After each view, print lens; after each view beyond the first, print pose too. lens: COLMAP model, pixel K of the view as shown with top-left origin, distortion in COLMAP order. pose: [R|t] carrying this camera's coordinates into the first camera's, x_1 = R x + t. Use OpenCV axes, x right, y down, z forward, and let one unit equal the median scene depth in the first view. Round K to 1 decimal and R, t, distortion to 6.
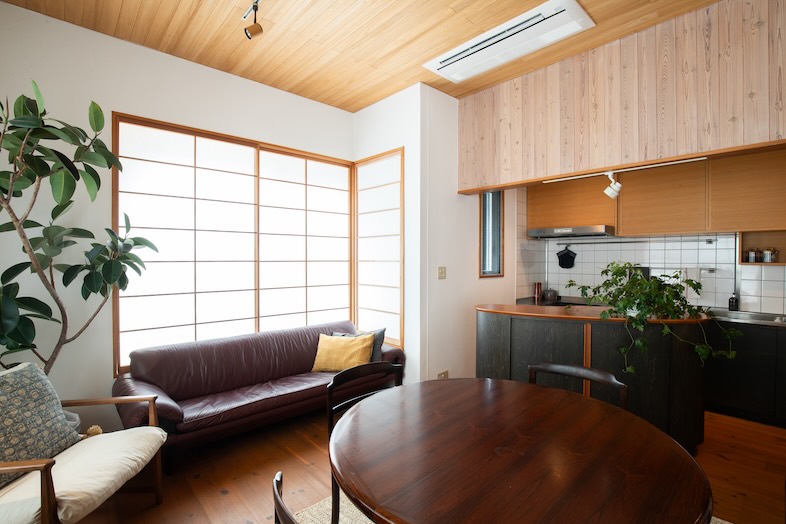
lens RADIAL K [[364.7, 0, 385.9], [0, 364.7, 266.3], [0, 0, 1]] dist [-0.024844, 0.001275]
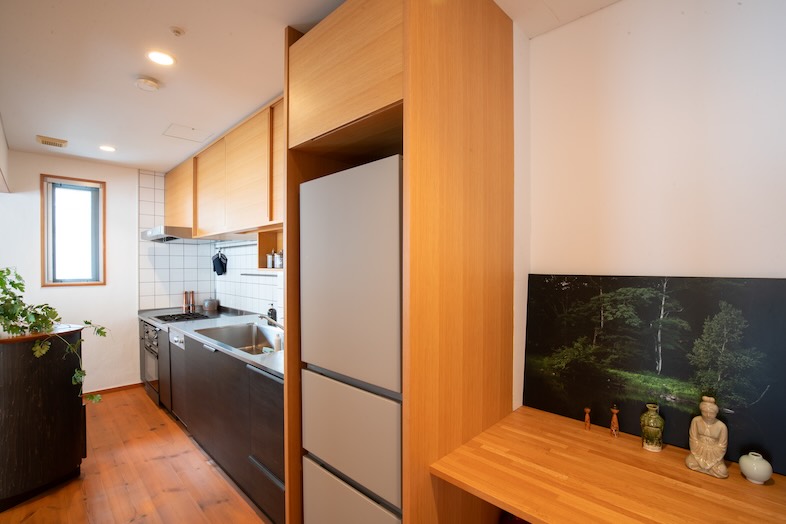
lens RADIAL K [[364.7, 0, 385.9], [0, 364.7, 266.3], [0, 0, 1]] dist [-0.024844, 0.001275]
pose [[0.998441, -0.002812, 0.055749, 1.307364], [0.003787, 0.999842, -0.017390, 0.002037], [-0.055691, 0.017574, 0.998293, 0.121804]]
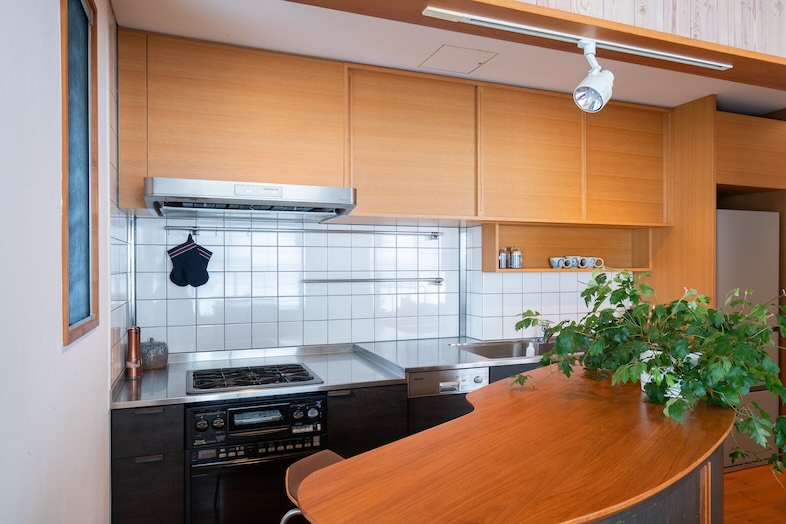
lens RADIAL K [[513.1, 0, 393.0], [0, 513.1, 262.0], [0, 0, 1]] dist [0.002448, 0.002218]
pose [[0.339375, -0.000536, 0.940651, 0.026876], [0.020879, 0.999758, -0.006963, -0.020453], [-0.940419, 0.022003, 0.339304, 0.871071]]
